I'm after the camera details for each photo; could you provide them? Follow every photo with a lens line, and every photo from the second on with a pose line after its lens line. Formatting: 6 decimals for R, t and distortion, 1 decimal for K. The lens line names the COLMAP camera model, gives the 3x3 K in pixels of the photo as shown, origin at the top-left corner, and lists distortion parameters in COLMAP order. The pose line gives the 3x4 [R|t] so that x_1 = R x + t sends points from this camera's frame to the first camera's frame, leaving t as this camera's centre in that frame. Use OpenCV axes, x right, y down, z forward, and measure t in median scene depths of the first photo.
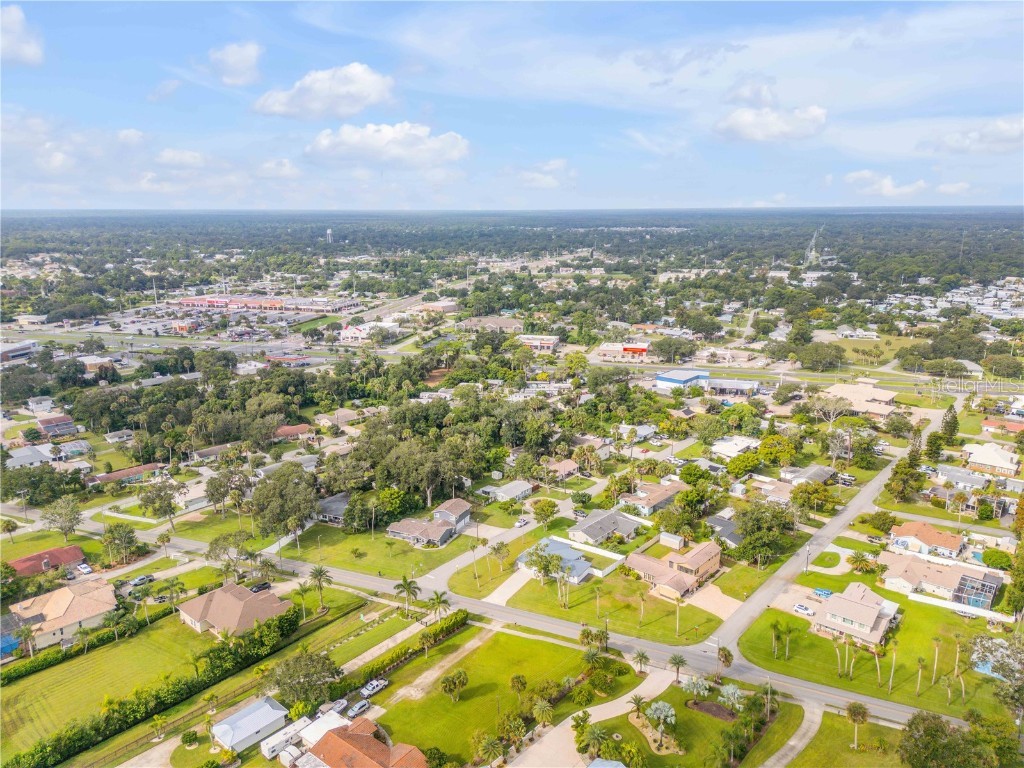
lens RADIAL K [[718.3, 0, 512.0], [0, 718.3, 384.0], [0, 0, 1]] dist [0.073030, -0.069595]
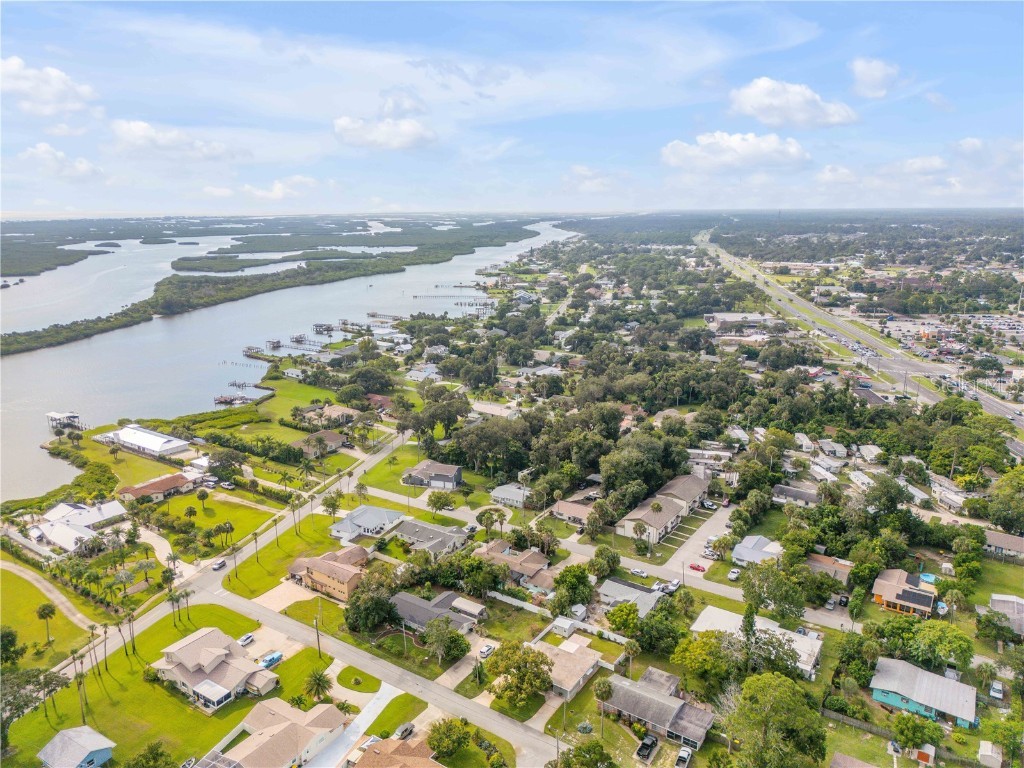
lens RADIAL K [[718.3, 0, 512.0], [0, 718.3, 384.0], [0, 0, 1]] dist [0.073030, -0.069595]
pose [[0.117253, 0.234900, -0.964922, 0.737087], [-0.232399, 0.951135, 0.203304, -0.157700], [0.965527, 0.200409, 0.166114, 0.650173]]
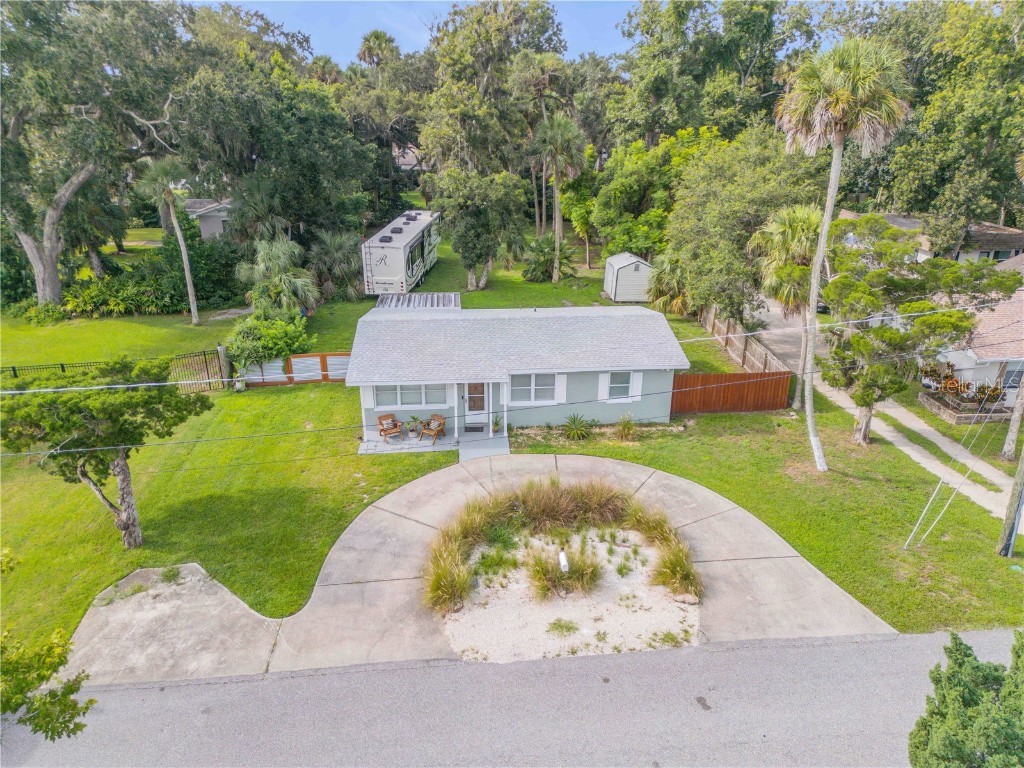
lens RADIAL K [[718.3, 0, 512.0], [0, 718.3, 384.0], [0, 0, 1]] dist [0.073030, -0.069595]
pose [[0.714401, 0.266753, -0.646896, 0.067252], [-0.172142, 0.963072, 0.207025, 0.102964], [0.678232, -0.036541, 0.733939, 0.732811]]
